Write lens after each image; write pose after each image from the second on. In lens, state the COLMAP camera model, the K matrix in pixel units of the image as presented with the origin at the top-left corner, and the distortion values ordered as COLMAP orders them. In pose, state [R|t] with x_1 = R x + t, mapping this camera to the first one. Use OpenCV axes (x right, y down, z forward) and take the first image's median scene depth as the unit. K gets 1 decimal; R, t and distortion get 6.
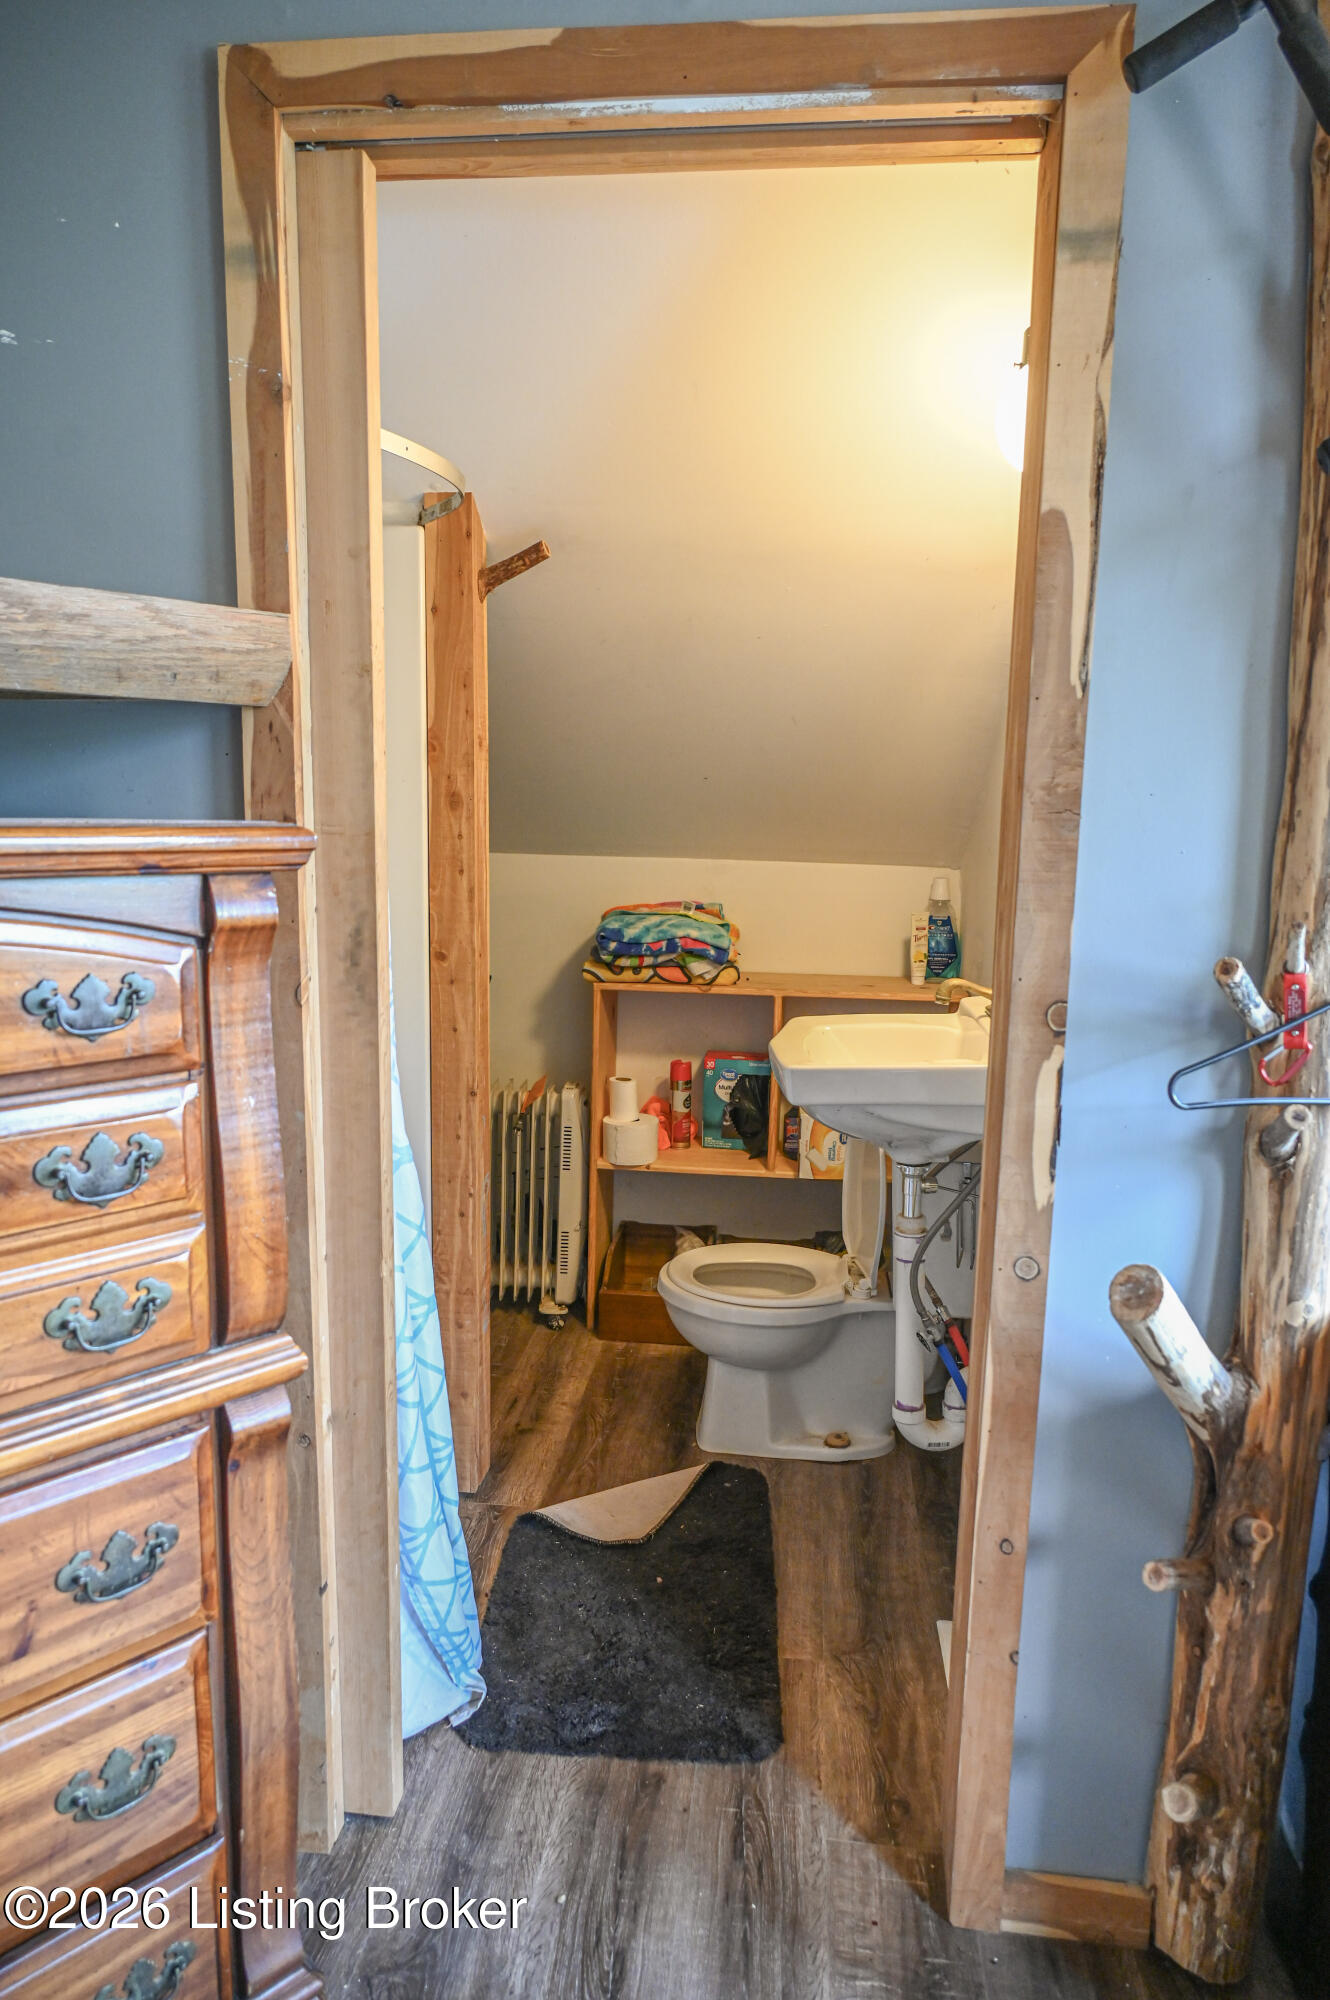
lens RADIAL K [[1327.5, 0, 662.2], [0, 1327.5, 996.5], [0, 0, 1]] dist [0.003044, -0.004185]
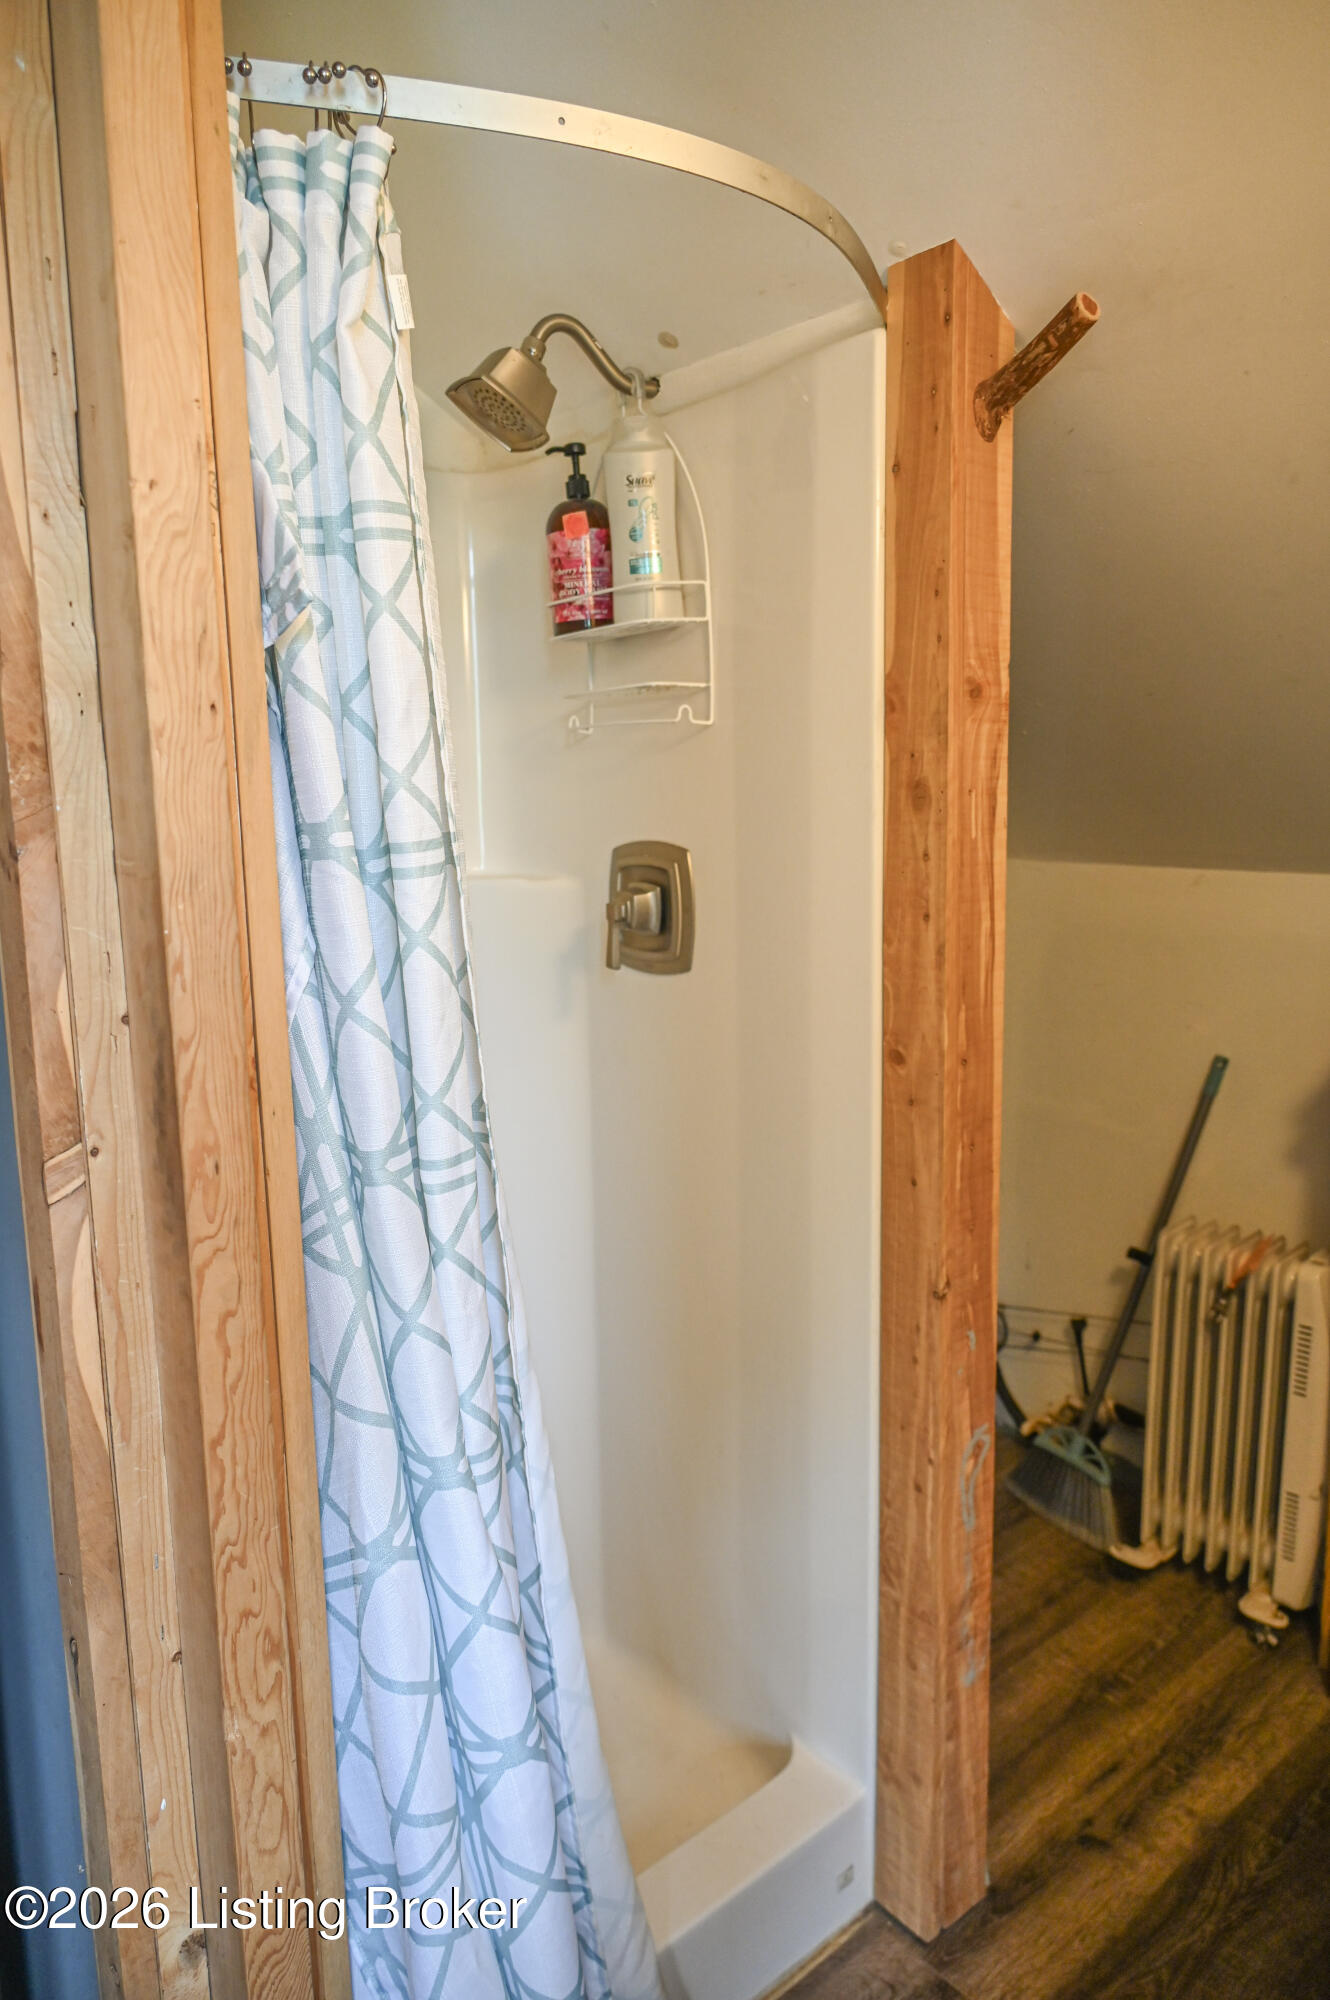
lens RADIAL K [[1327.5, 0, 662.2], [0, 1327.5, 996.5], [0, 0, 1]] dist [0.003044, -0.004185]
pose [[0.725228, 0.070940, -0.684844, 0.164010], [-0.067600, 0.997208, 0.031710, -0.069515], [0.685182, 0.023299, 0.727999, 0.495382]]
